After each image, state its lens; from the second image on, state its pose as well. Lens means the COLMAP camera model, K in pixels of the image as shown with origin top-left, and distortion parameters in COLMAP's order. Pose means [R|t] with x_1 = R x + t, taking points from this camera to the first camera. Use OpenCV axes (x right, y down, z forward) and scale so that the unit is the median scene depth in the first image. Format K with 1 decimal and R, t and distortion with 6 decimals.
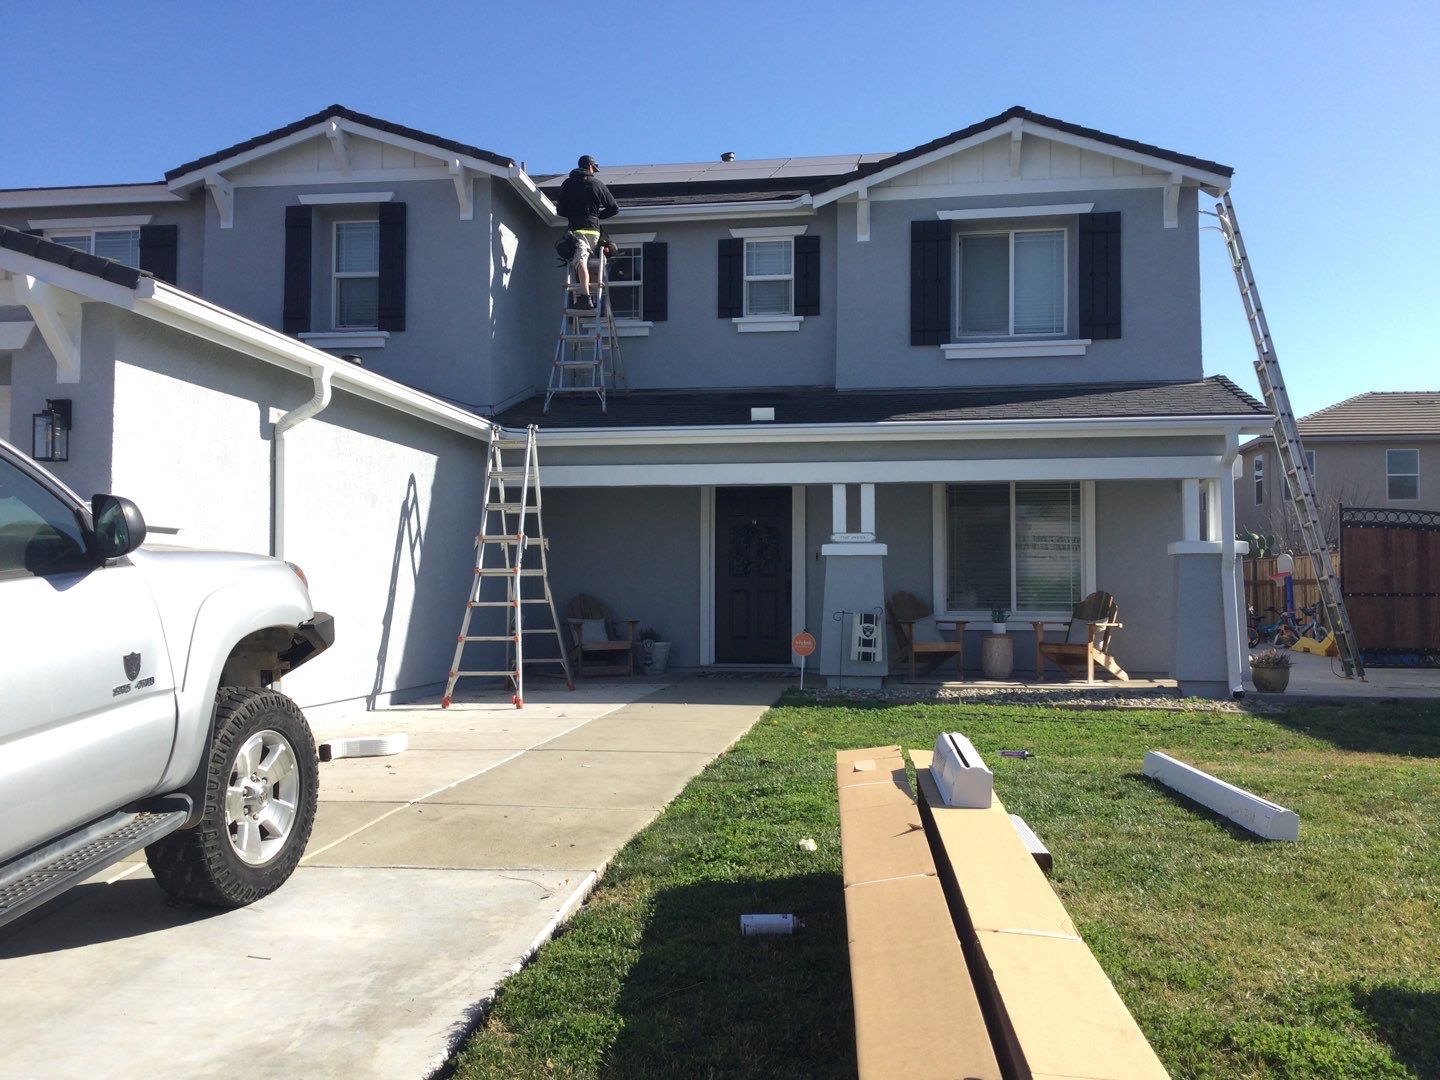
lens RADIAL K [[1352.6, 0, 720.0], [0, 1352.6, 540.0], [0, 0, 1]] dist [0.000283, -0.026055]
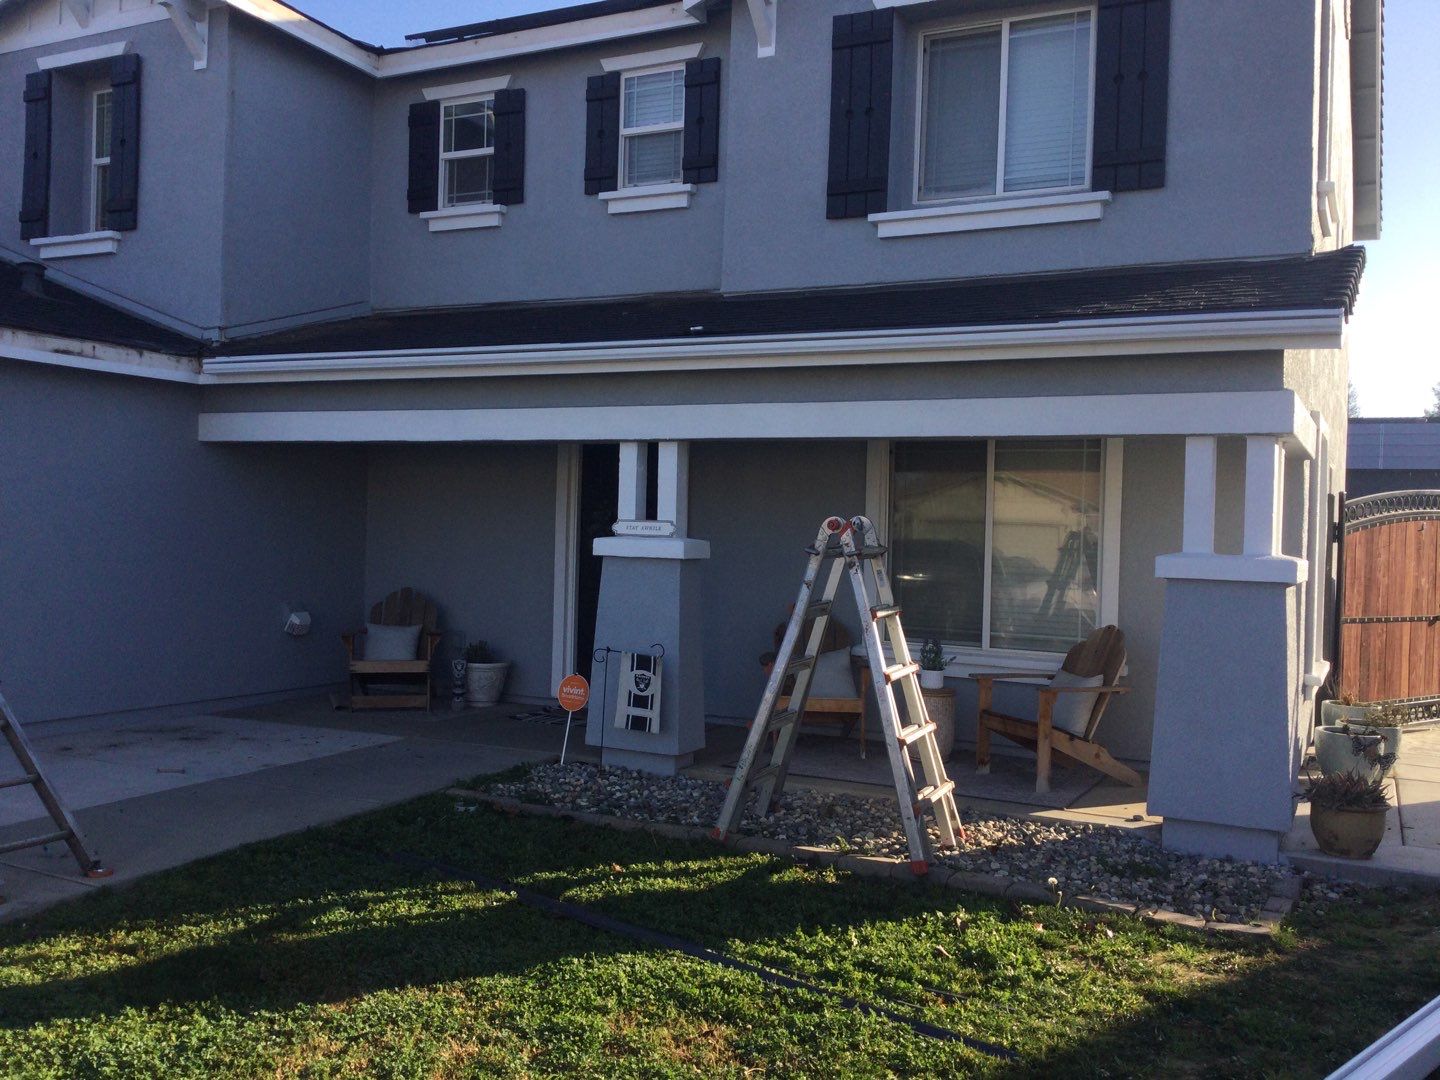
lens RADIAL K [[1352.6, 0, 720.0], [0, 1352.6, 540.0], [0, 0, 1]] dist [0.000283, -0.026055]
pose [[0.944517, 0.029837, -0.327105, 0.306141], [-0.015398, 0.998793, 0.046644, -0.023593], [0.328102, -0.039019, 0.943836, 0.389878]]
